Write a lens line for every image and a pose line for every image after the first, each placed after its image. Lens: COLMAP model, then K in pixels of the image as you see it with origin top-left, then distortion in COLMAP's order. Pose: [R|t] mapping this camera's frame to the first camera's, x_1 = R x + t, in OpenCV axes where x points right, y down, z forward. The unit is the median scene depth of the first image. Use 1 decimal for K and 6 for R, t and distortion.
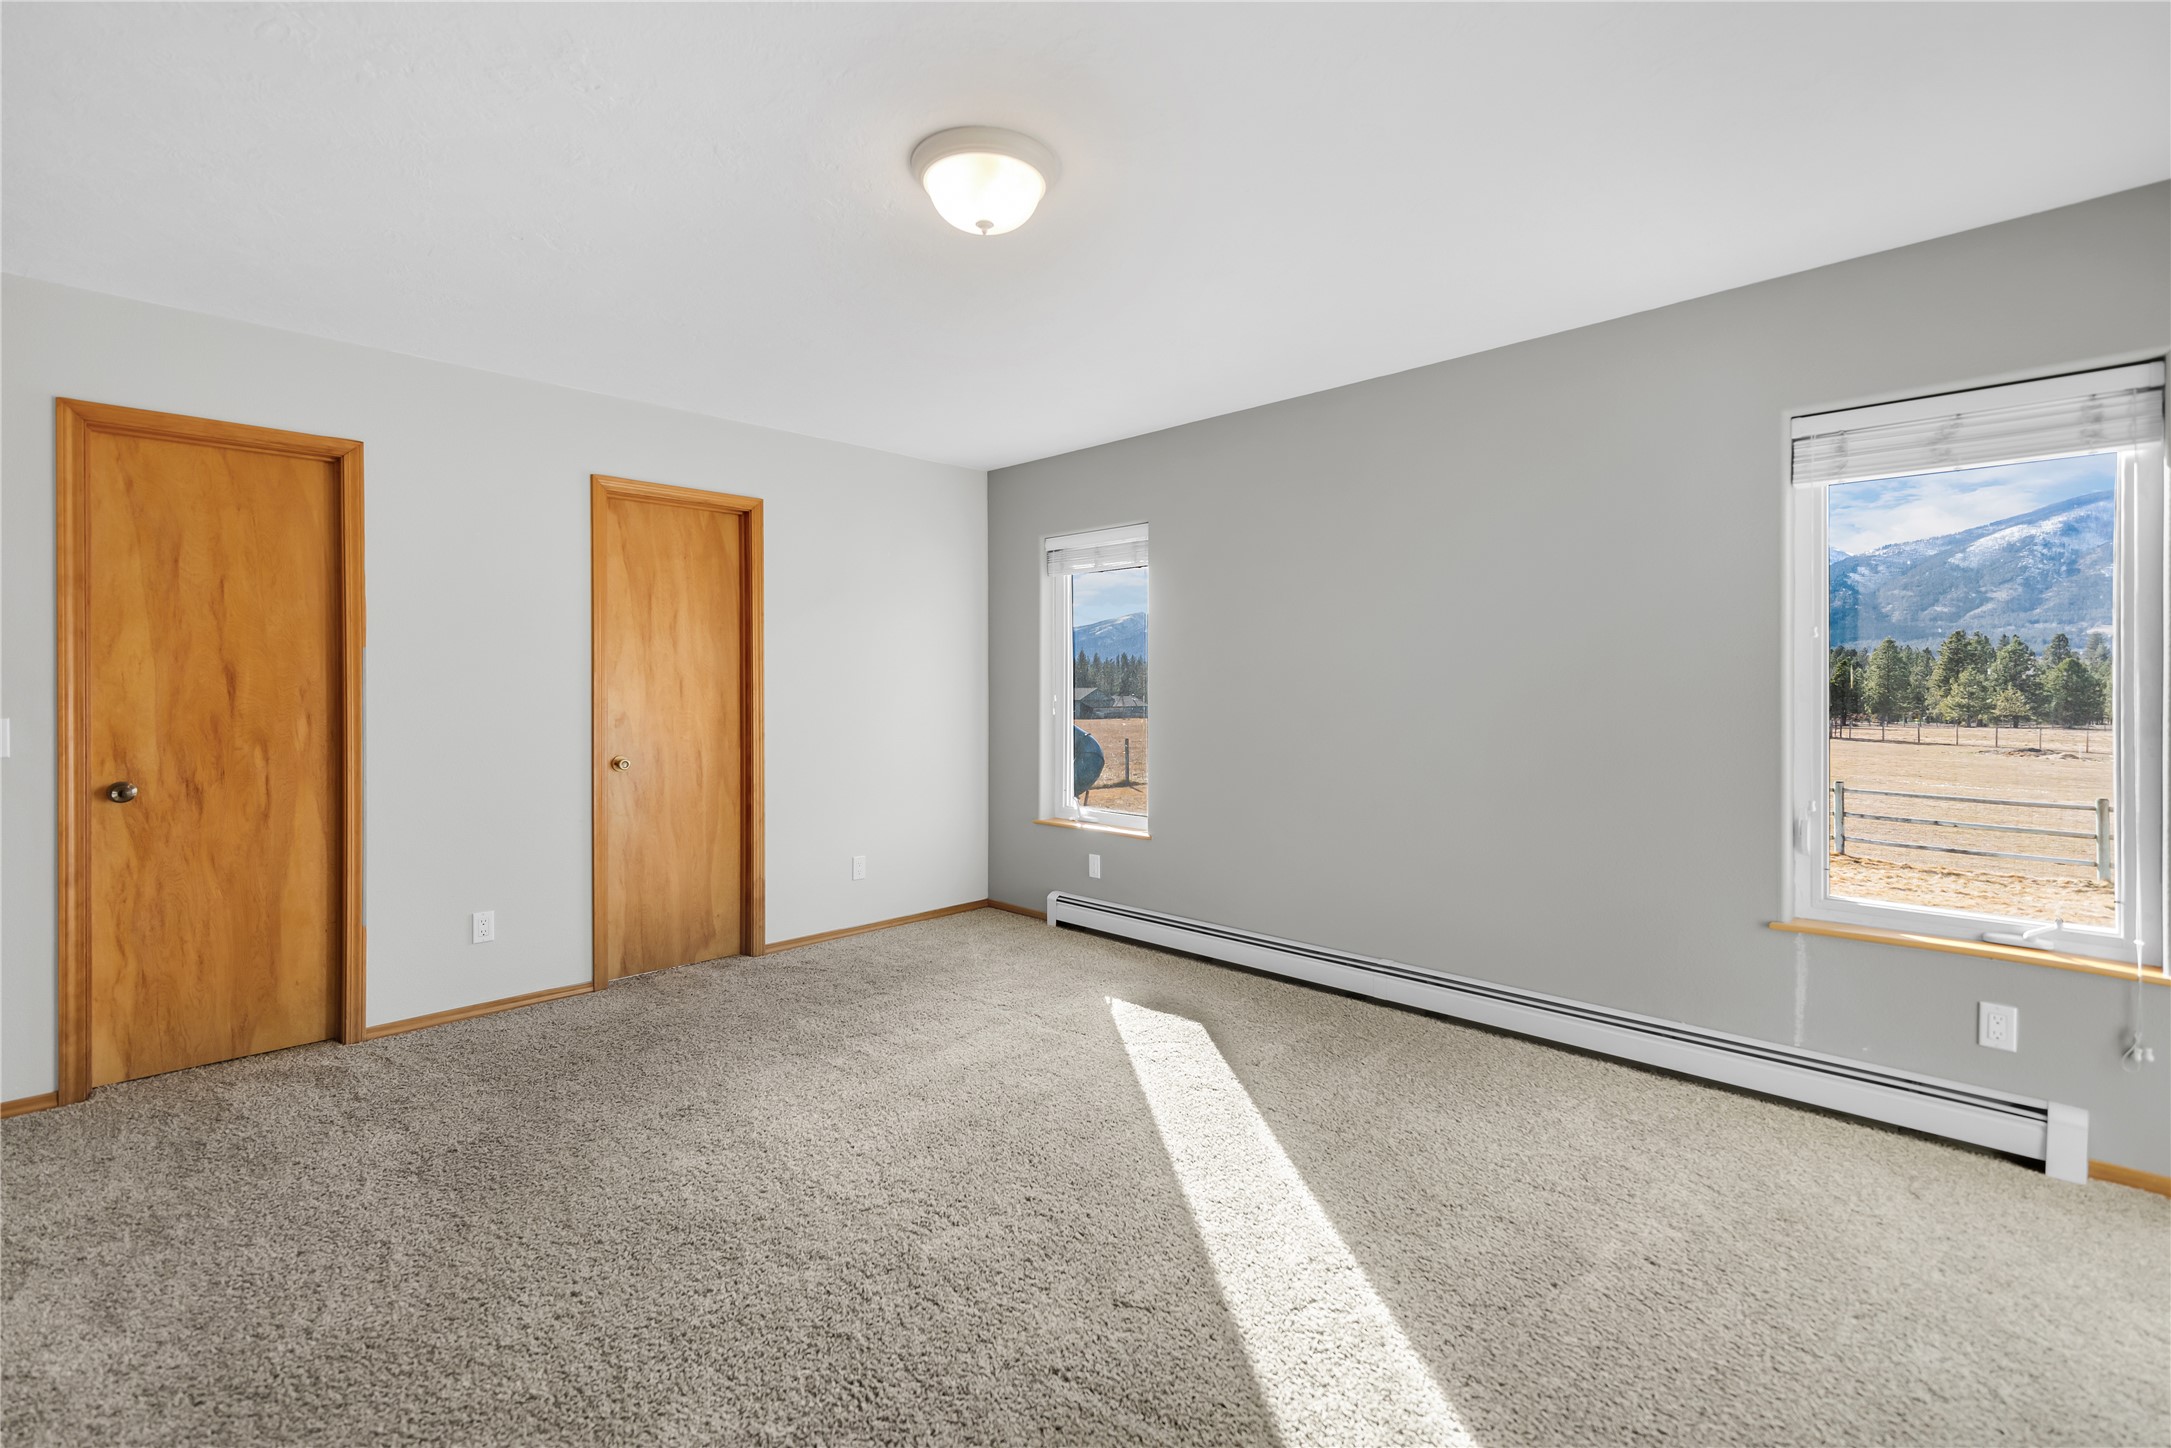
lens RADIAL K [[980.2, 0, 1086.8], [0, 980.2, 716.7], [0, 0, 1]] dist [0.008093, -0.001385]
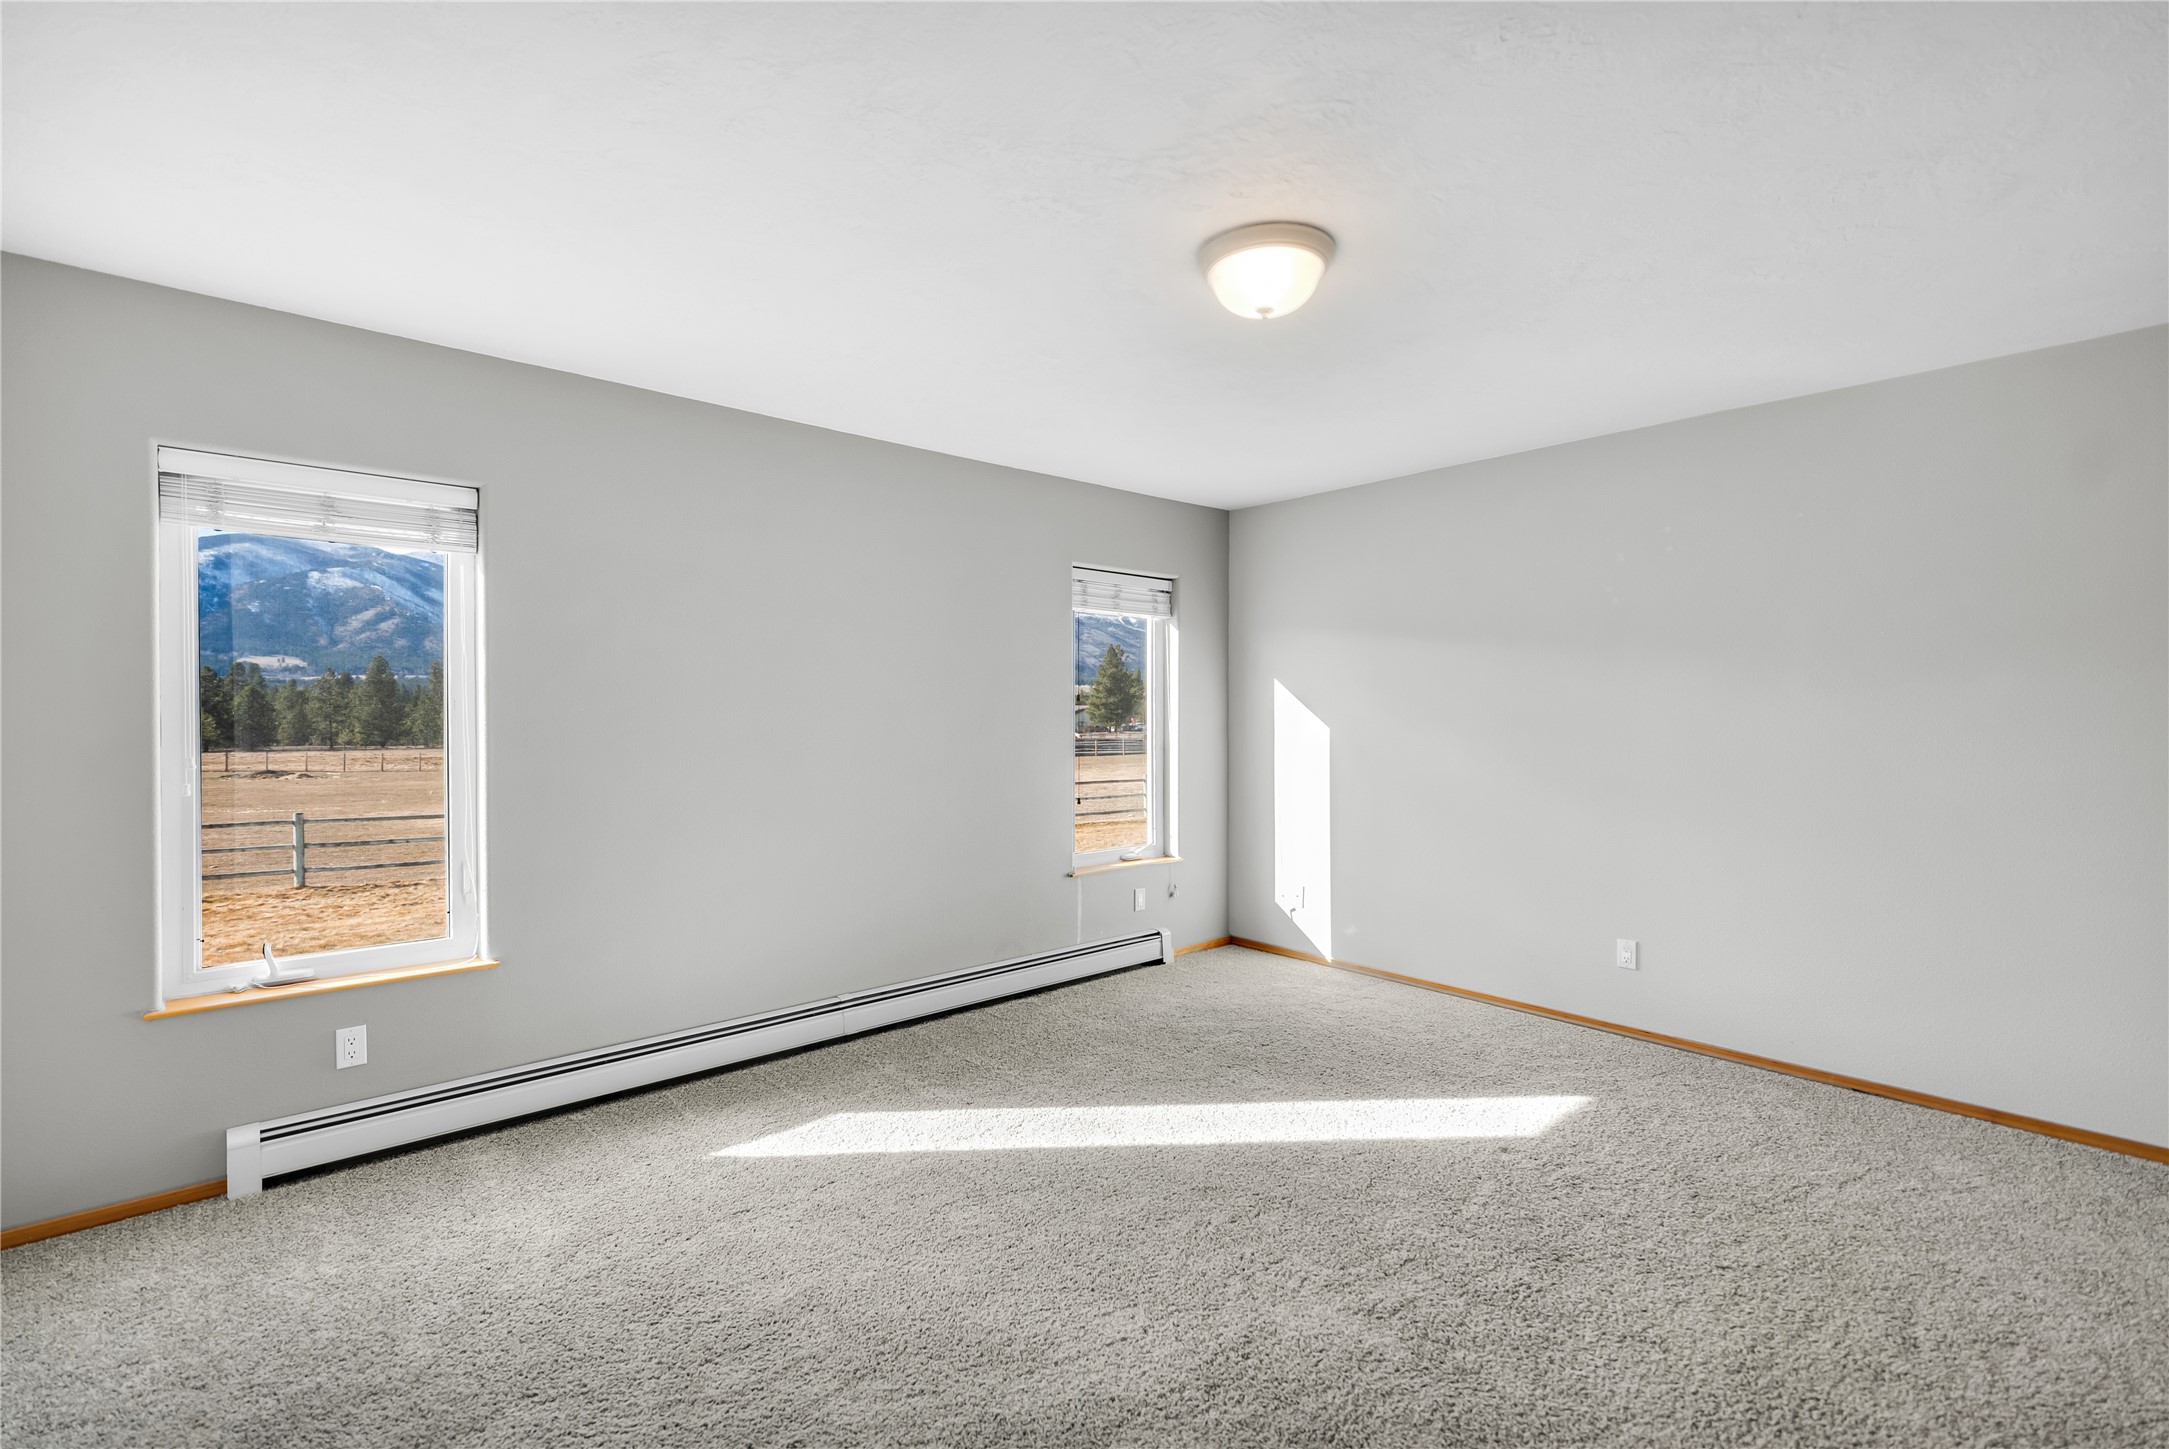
lens RADIAL K [[979.3, 0, 1089.3], [0, 979.3, 718.0], [0, 0, 1]] dist [0.008093, -0.001385]
pose [[0.050106, -0.004593, 0.998733, -0.147198], [0.027787, 0.999609, 0.003203, -0.008445], [-0.998357, 0.027591, 0.050214, 0.141027]]
